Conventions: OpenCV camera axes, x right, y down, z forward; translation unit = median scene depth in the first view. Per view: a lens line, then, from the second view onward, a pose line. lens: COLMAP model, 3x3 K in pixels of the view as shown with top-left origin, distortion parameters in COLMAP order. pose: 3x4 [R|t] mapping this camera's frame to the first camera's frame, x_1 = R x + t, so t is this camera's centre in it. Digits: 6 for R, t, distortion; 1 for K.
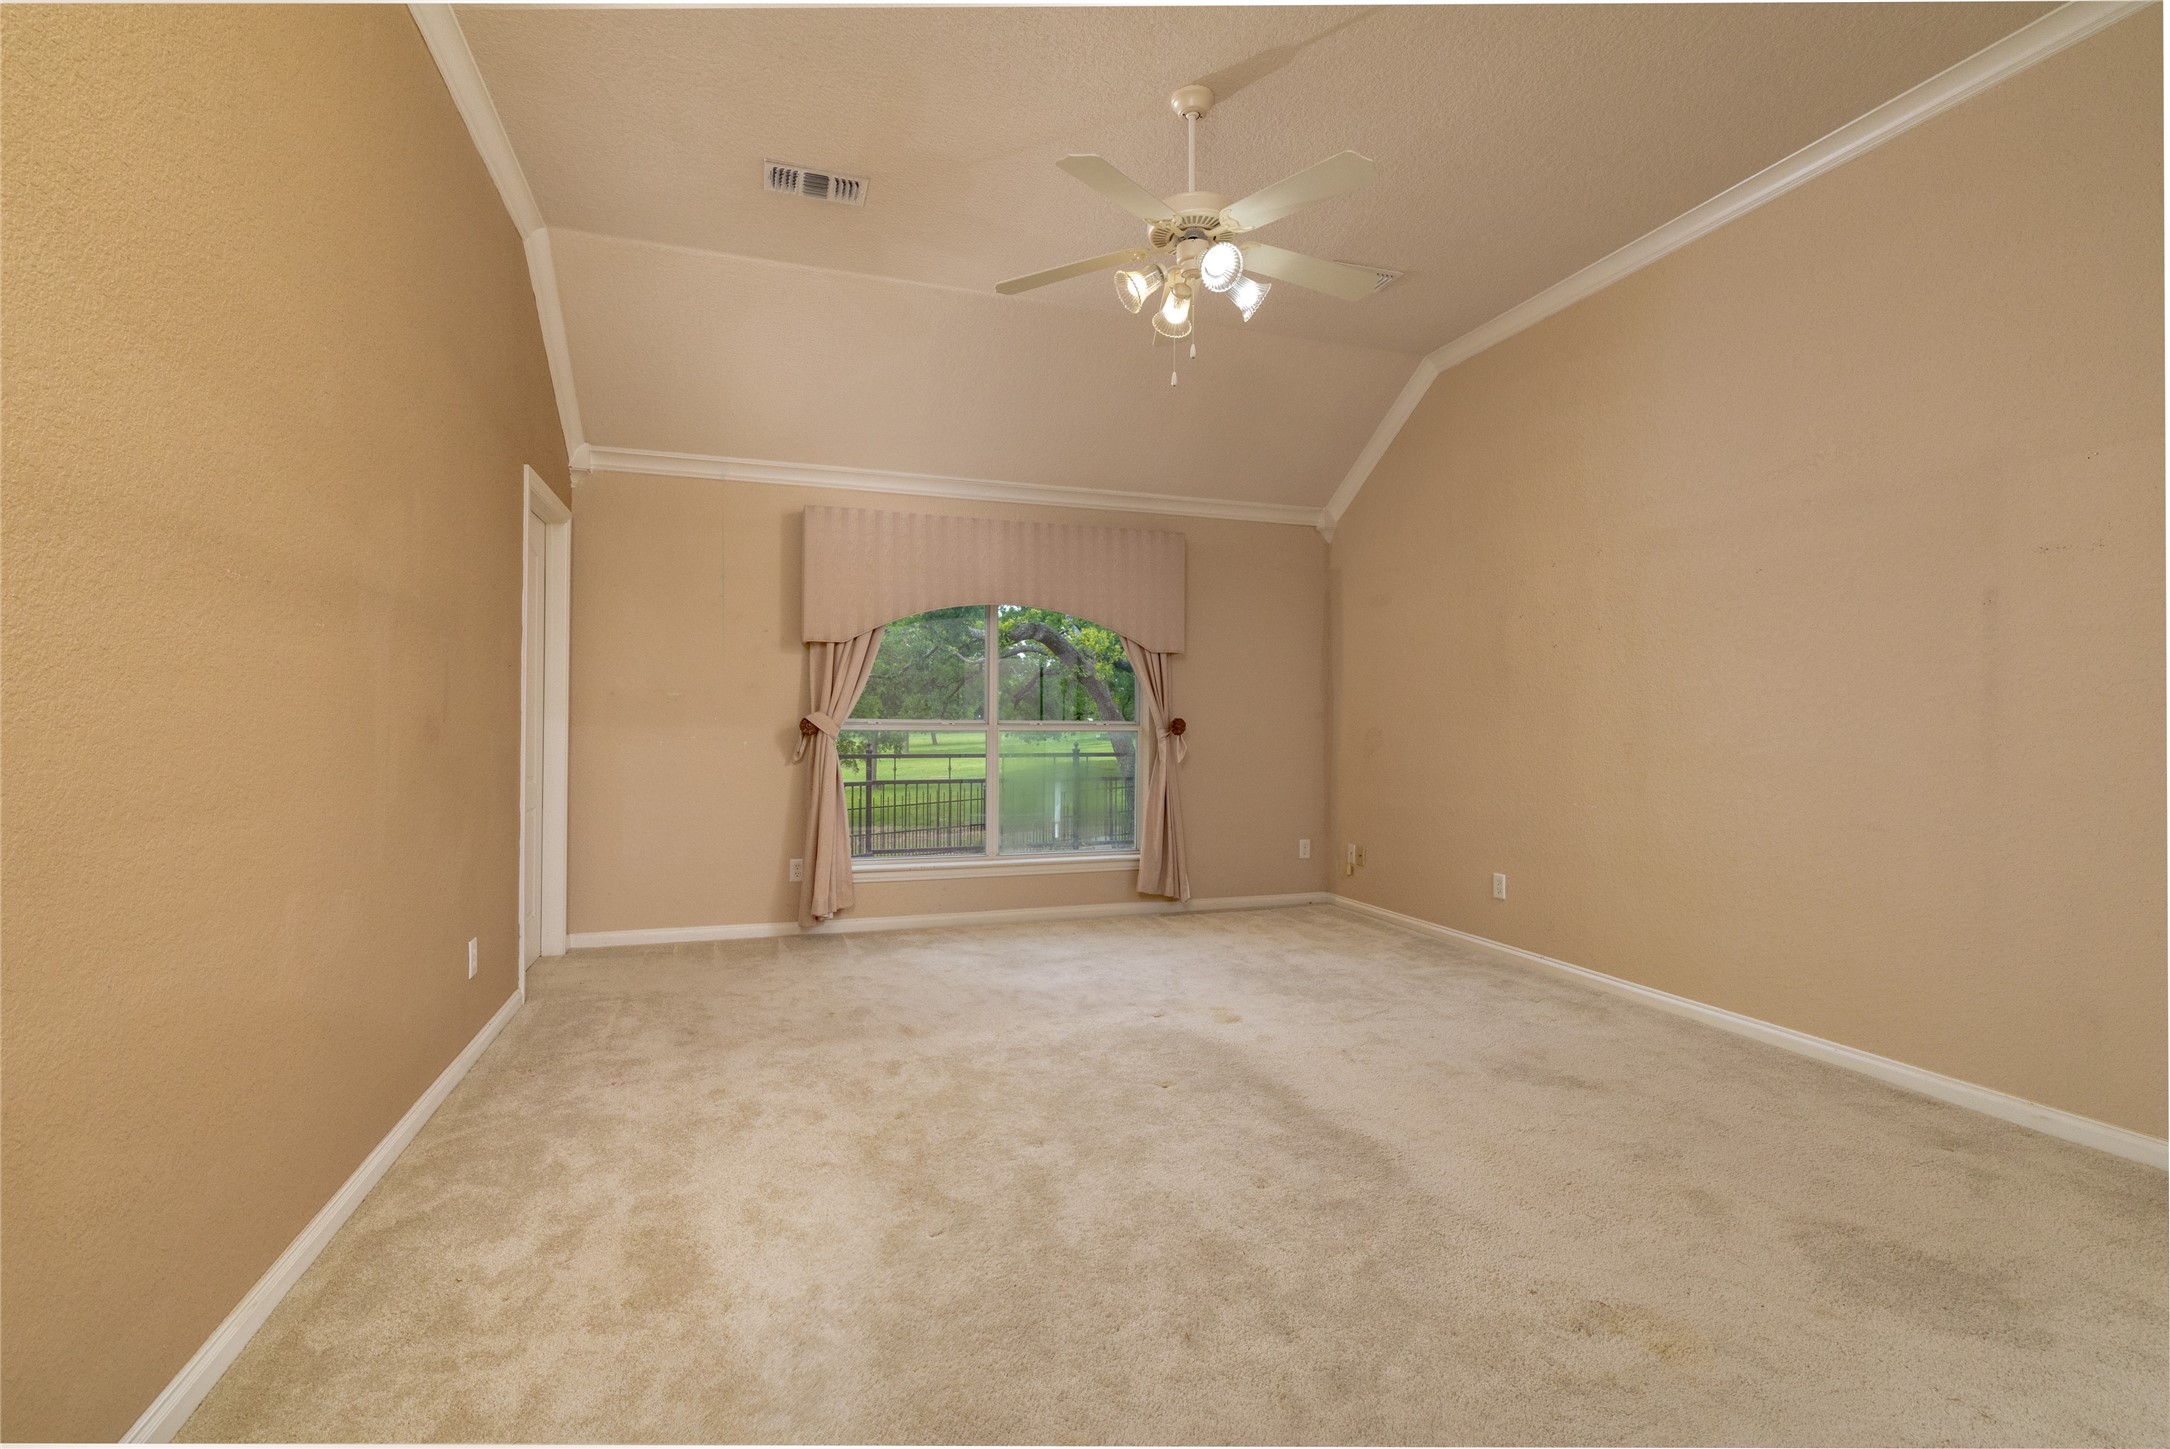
lens RADIAL K [[963.6, 0, 1064.3], [0, 963.6, 721.2], [0, 0, 1]] dist [-0.000962, 0.000278]
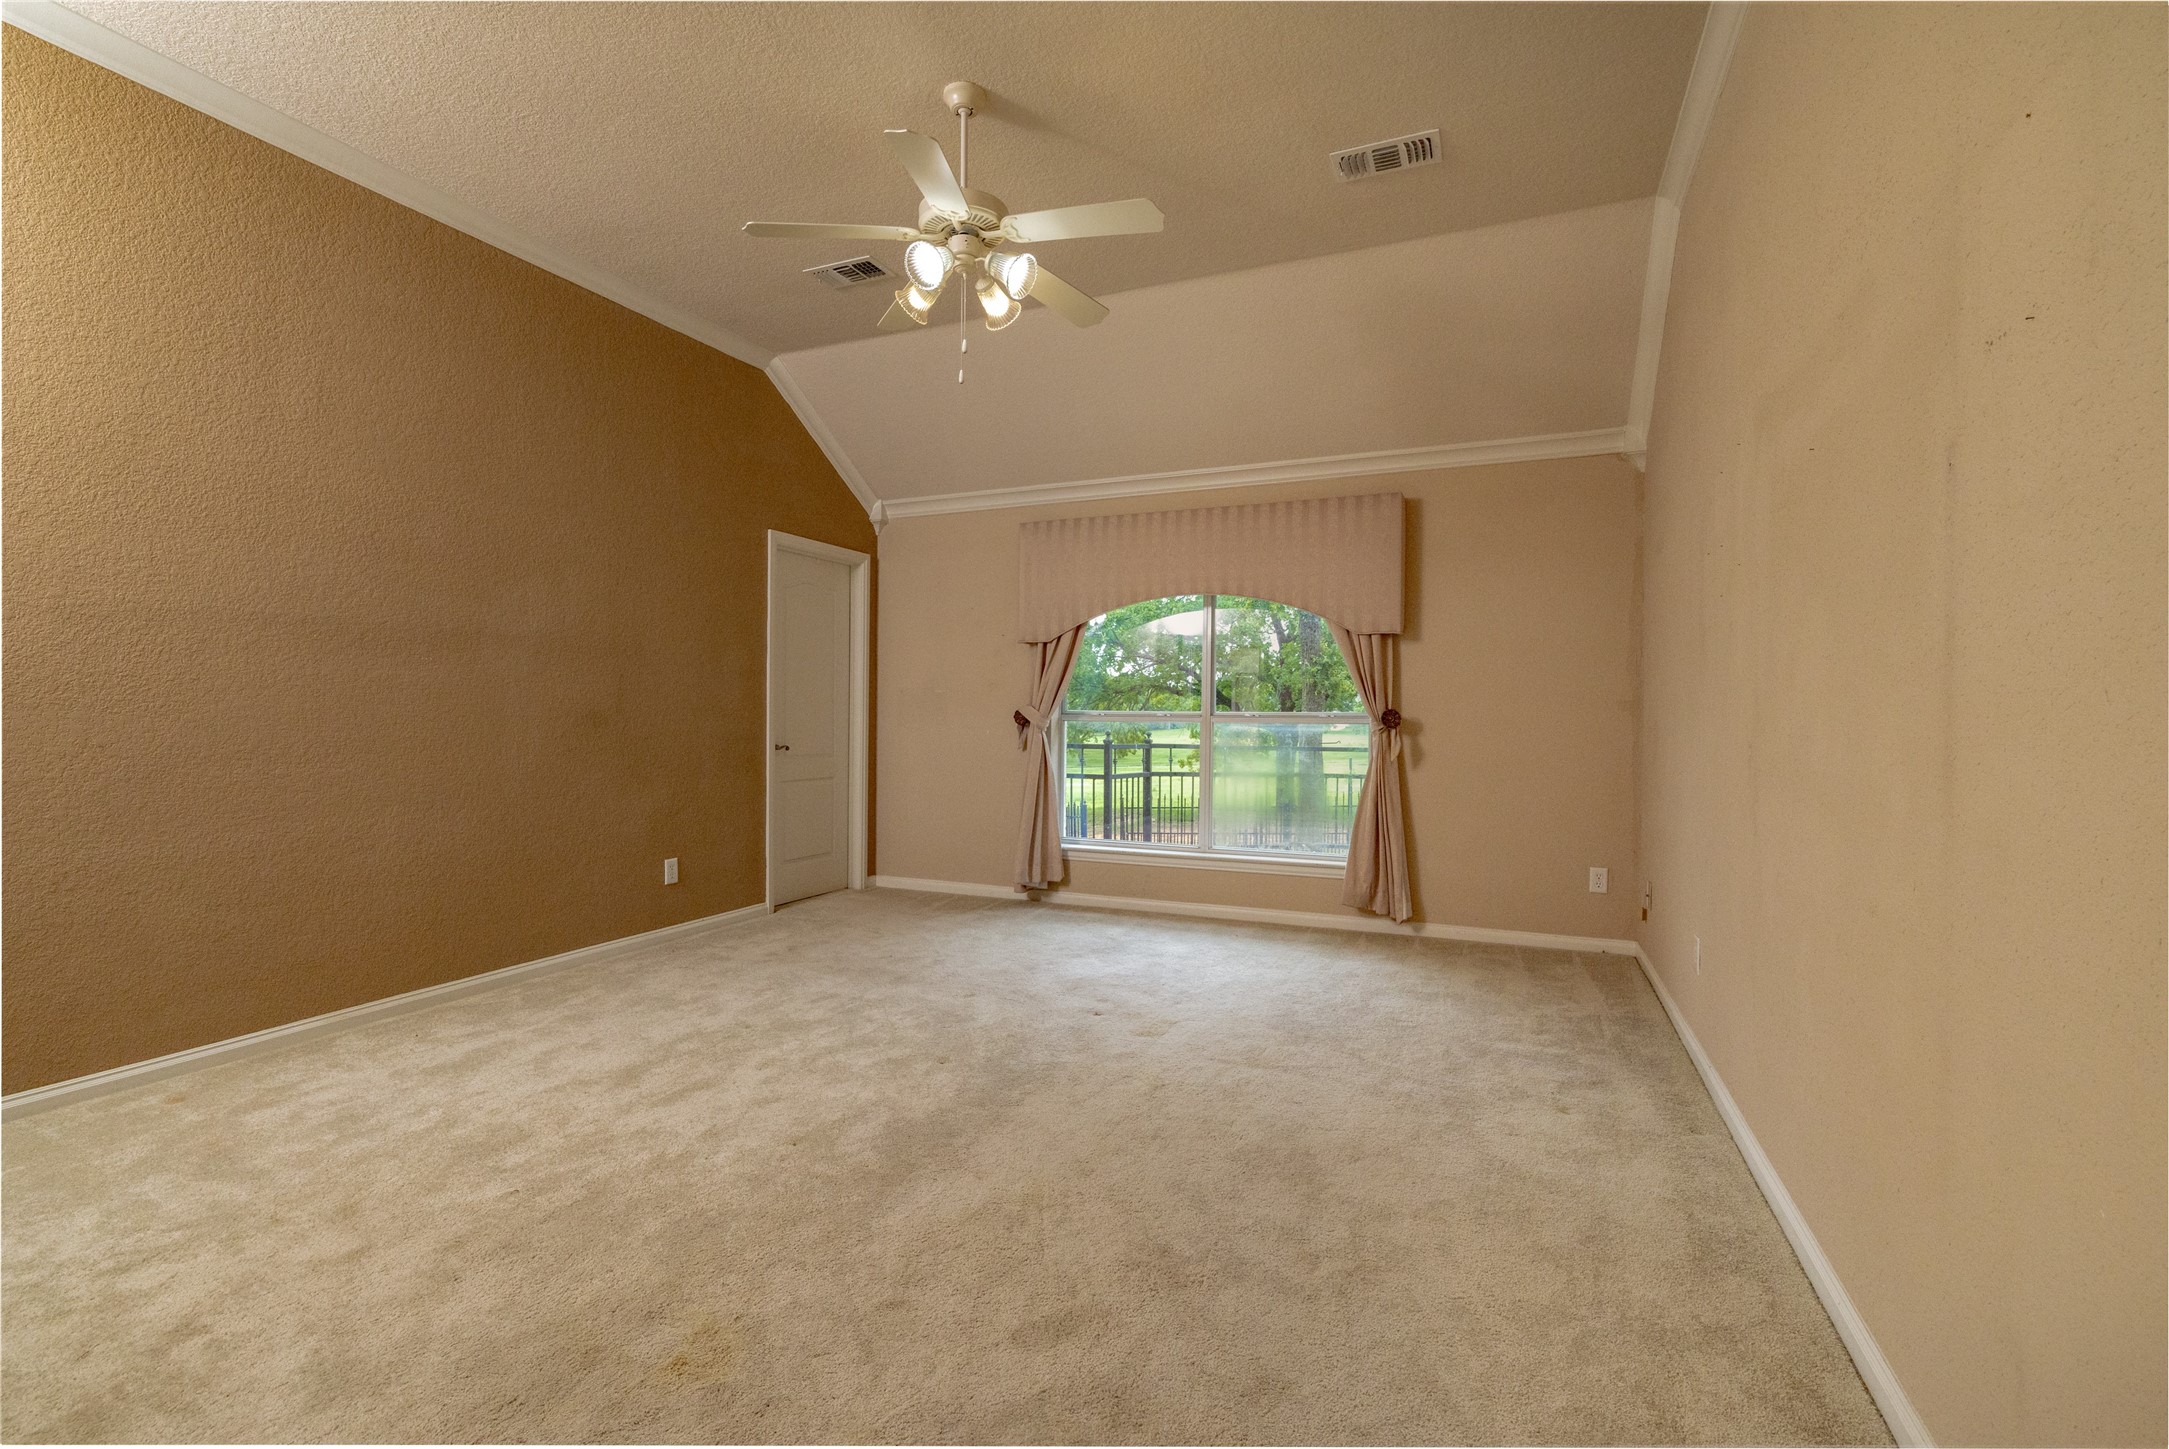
lens RADIAL K [[963.1, 0, 1063.8], [0, 963.1, 721.2], [0, 0, 1]] dist [-0.000962, 0.000278]
pose [[0.748359, 0.006232, -0.663264, 0.814598], [0.000701, 0.999948, 0.010186, -0.002052], [0.663293, -0.008088, 0.748316, 0.281072]]
